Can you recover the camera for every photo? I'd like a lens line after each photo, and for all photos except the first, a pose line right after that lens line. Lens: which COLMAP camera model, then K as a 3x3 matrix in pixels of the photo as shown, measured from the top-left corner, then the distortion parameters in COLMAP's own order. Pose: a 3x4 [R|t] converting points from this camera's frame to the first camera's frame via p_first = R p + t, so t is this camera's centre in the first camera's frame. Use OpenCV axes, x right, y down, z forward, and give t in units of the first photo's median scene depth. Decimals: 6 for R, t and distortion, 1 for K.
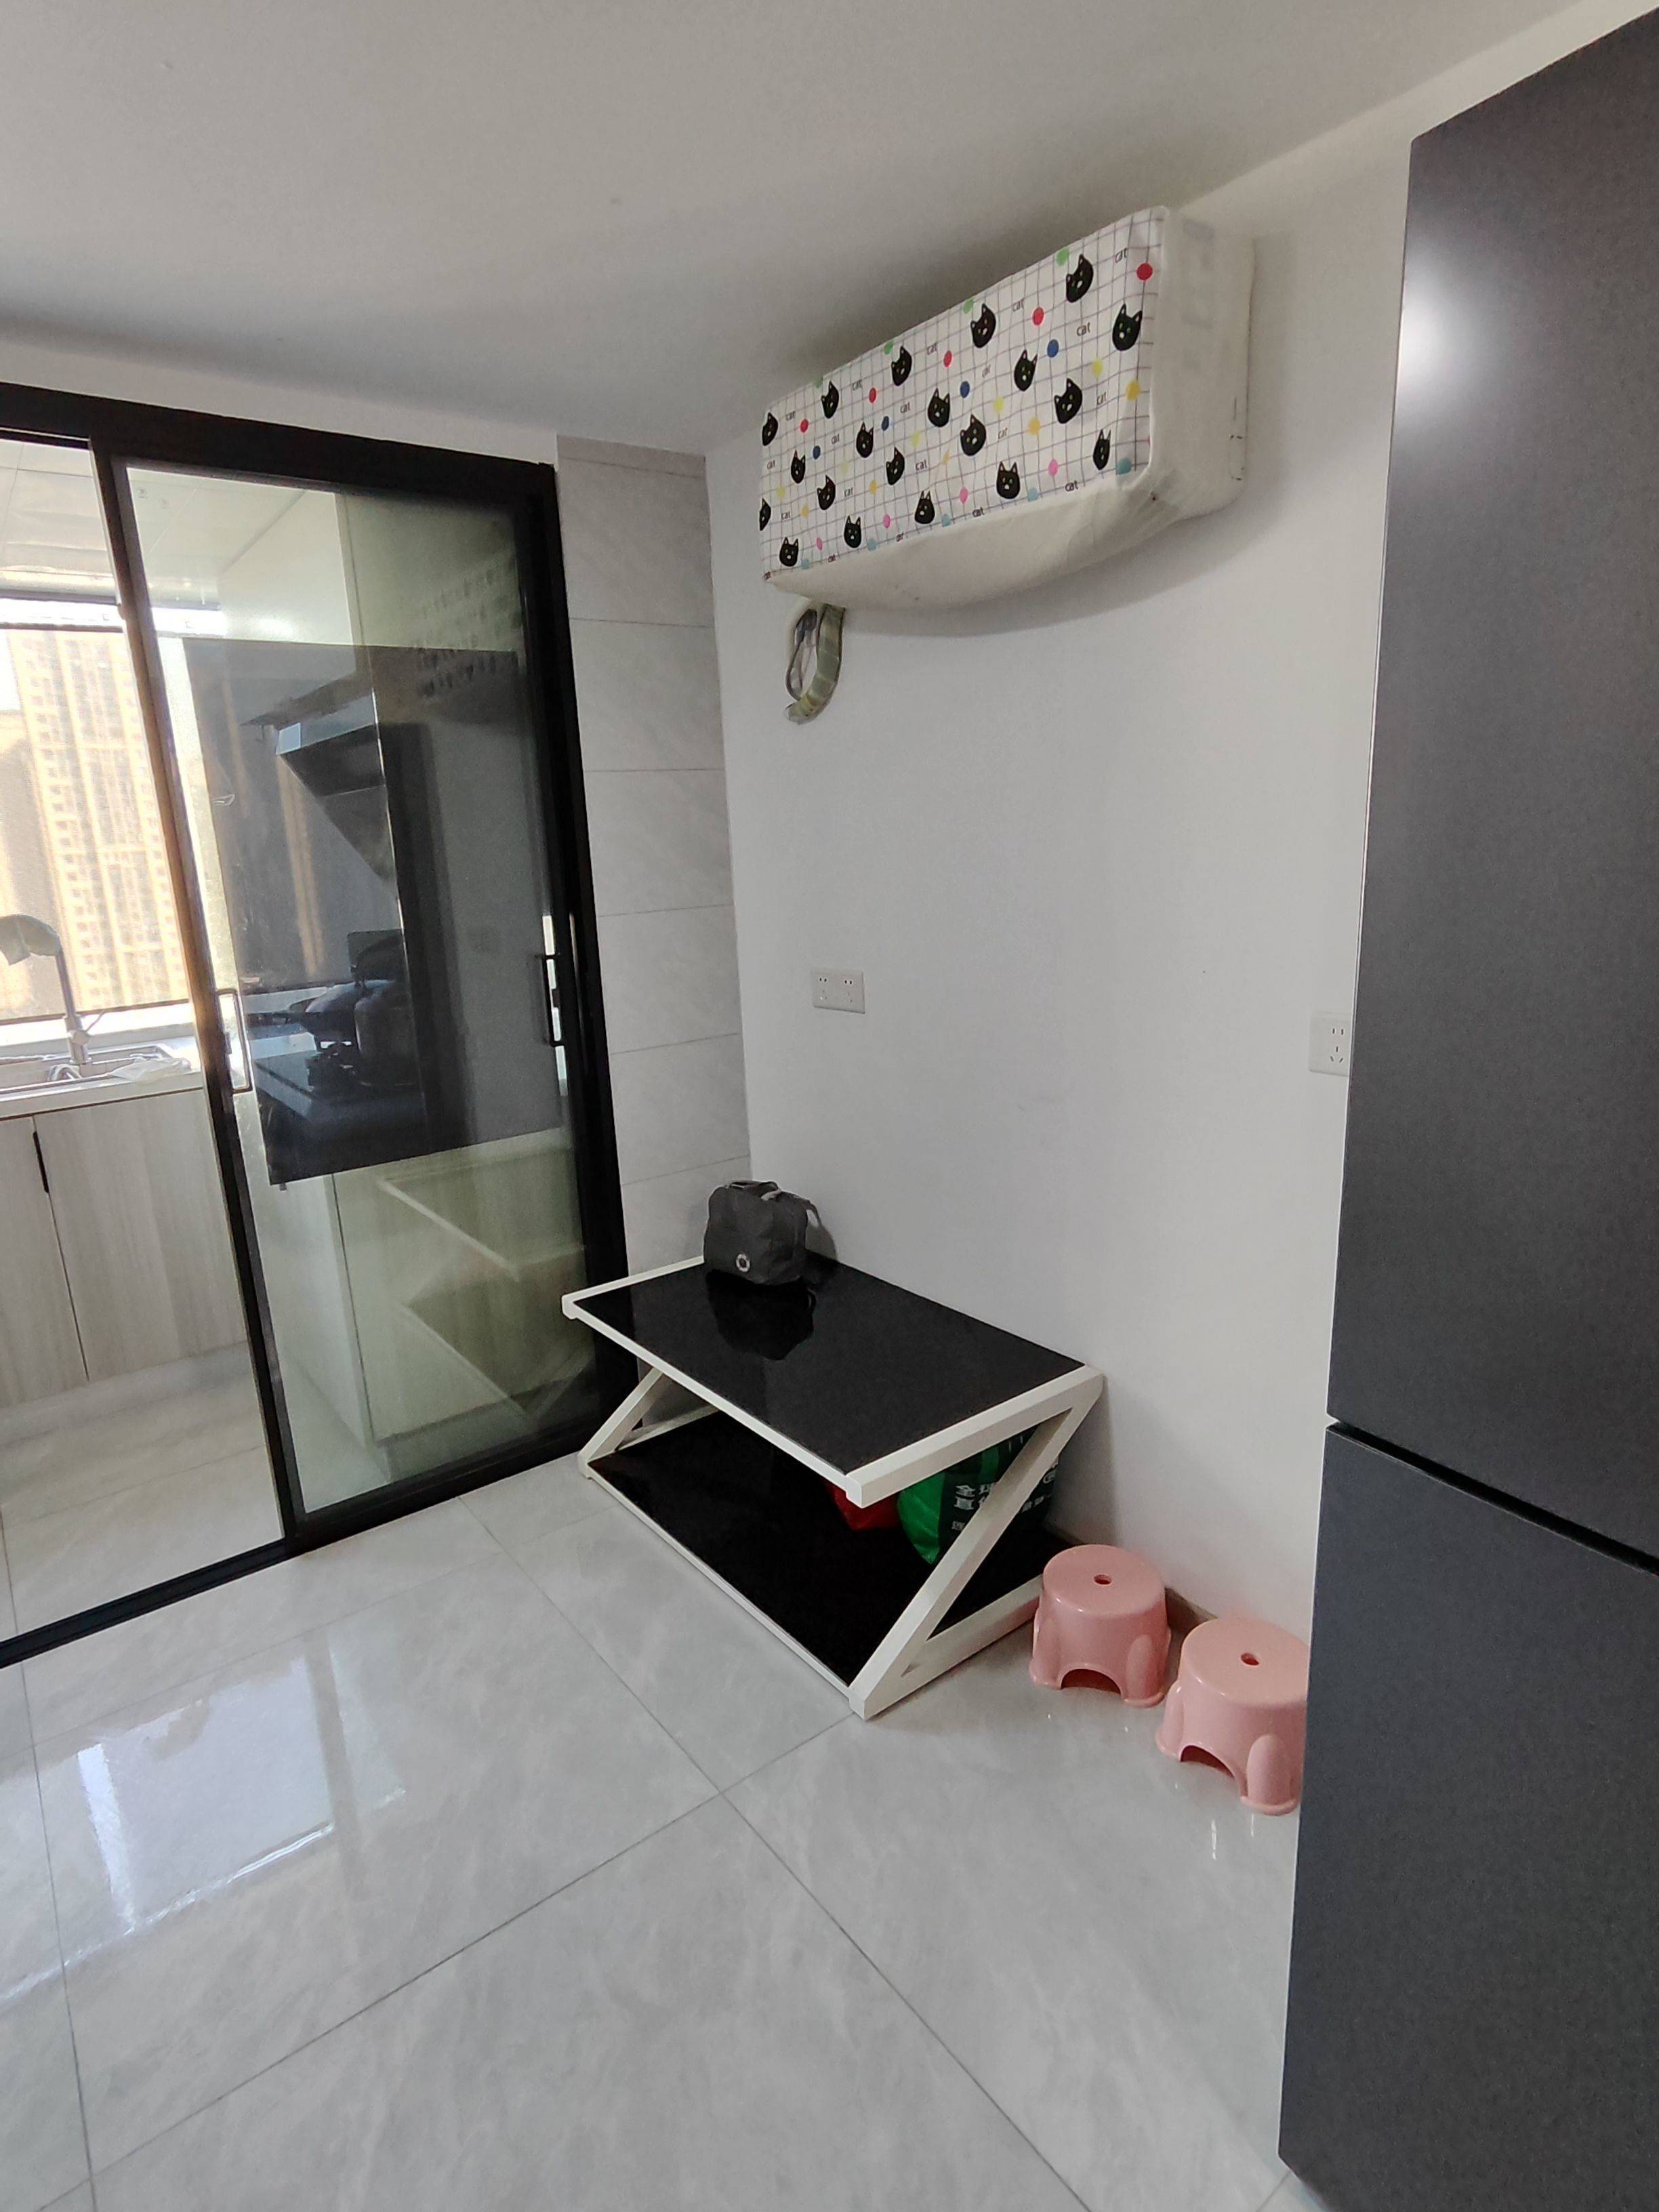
lens RADIAL K [[1177.7, 0, 832.7], [0, 1177.7, 1088.6], [0, 0, 1]] dist [-0.003152, -0.000810]
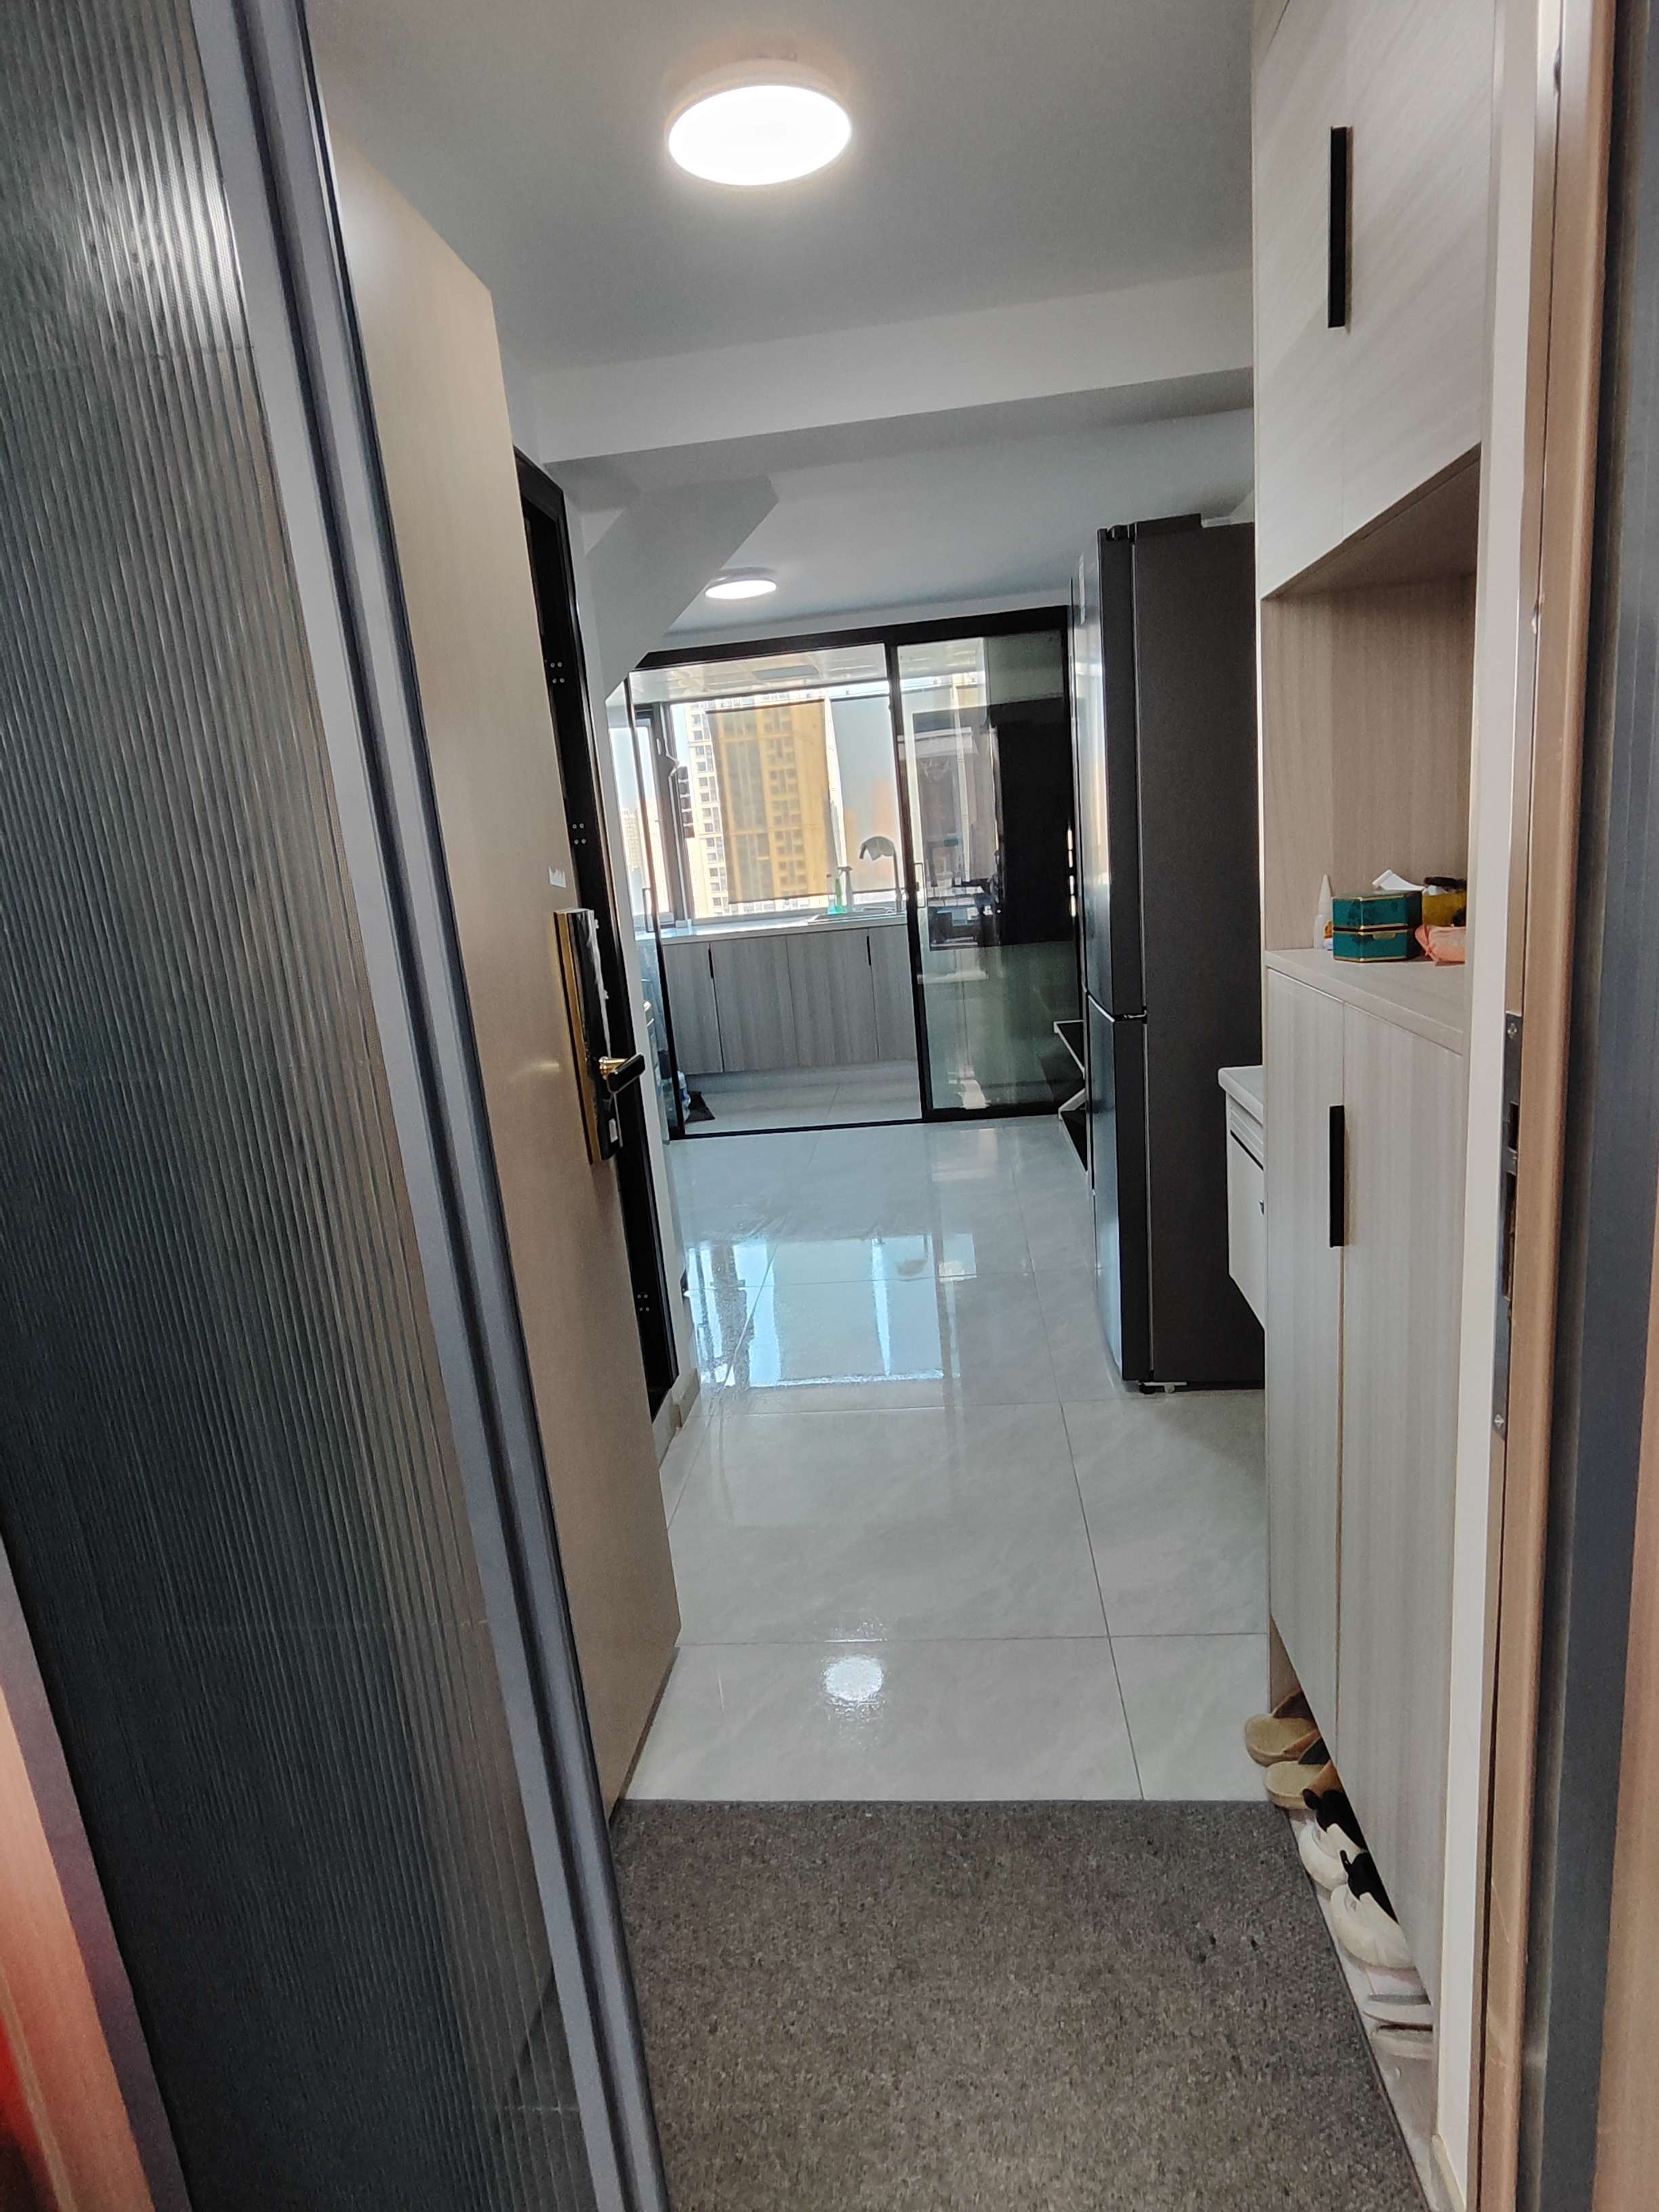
lens RADIAL K [[1190.2, 0, 826.8], [0, 1190.2, 1116.3], [0, 0, 1]] dist [-0.011693, 0.001166]
pose [[0.729674, 0.141688, -0.668955, 0.874420], [-0.111829, 0.989852, 0.087676, 0.206610], [0.674589, 0.010834, 0.738114, -0.752136]]
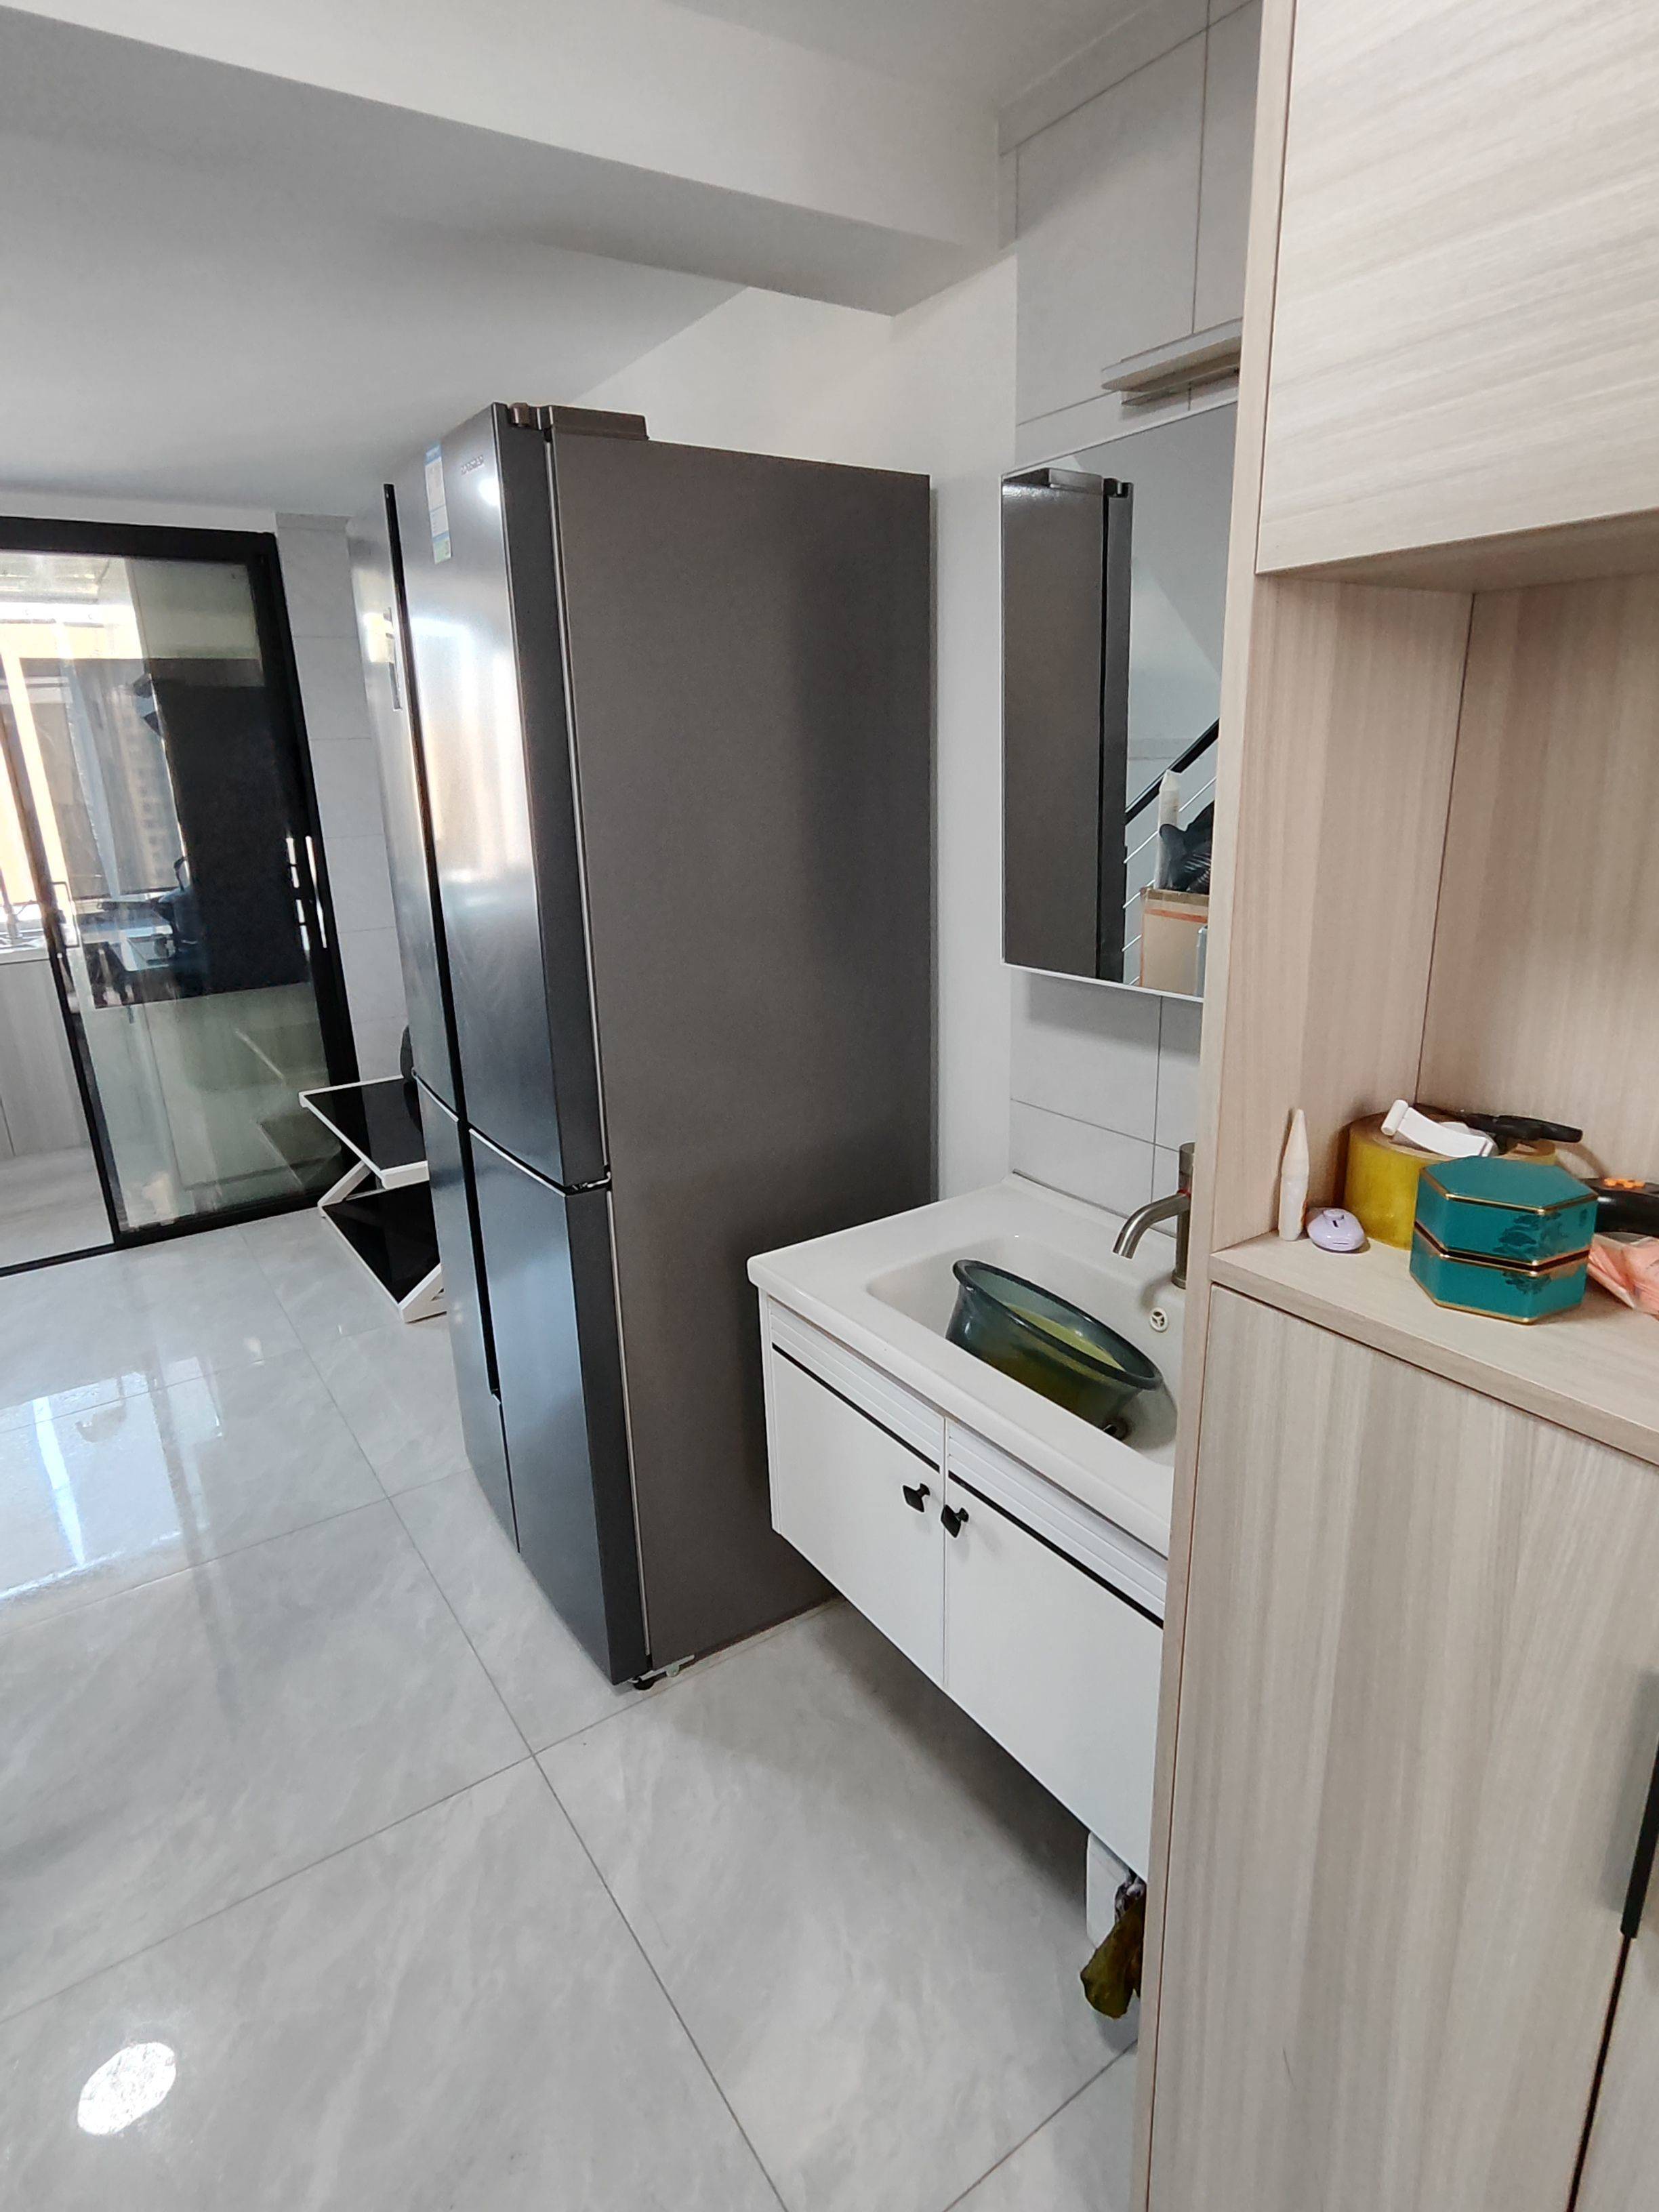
lens RADIAL K [[1190.2, 0, 826.8], [0, 1190.2, 1116.3], [0, 0, 1]] dist [-0.011693, 0.001166]
pose [[0.998144, 0.032711, -0.051373, 0.512763], [-0.029587, 0.997733, 0.060442, 0.091786], [0.053233, -0.058810, 0.996849, -0.463461]]
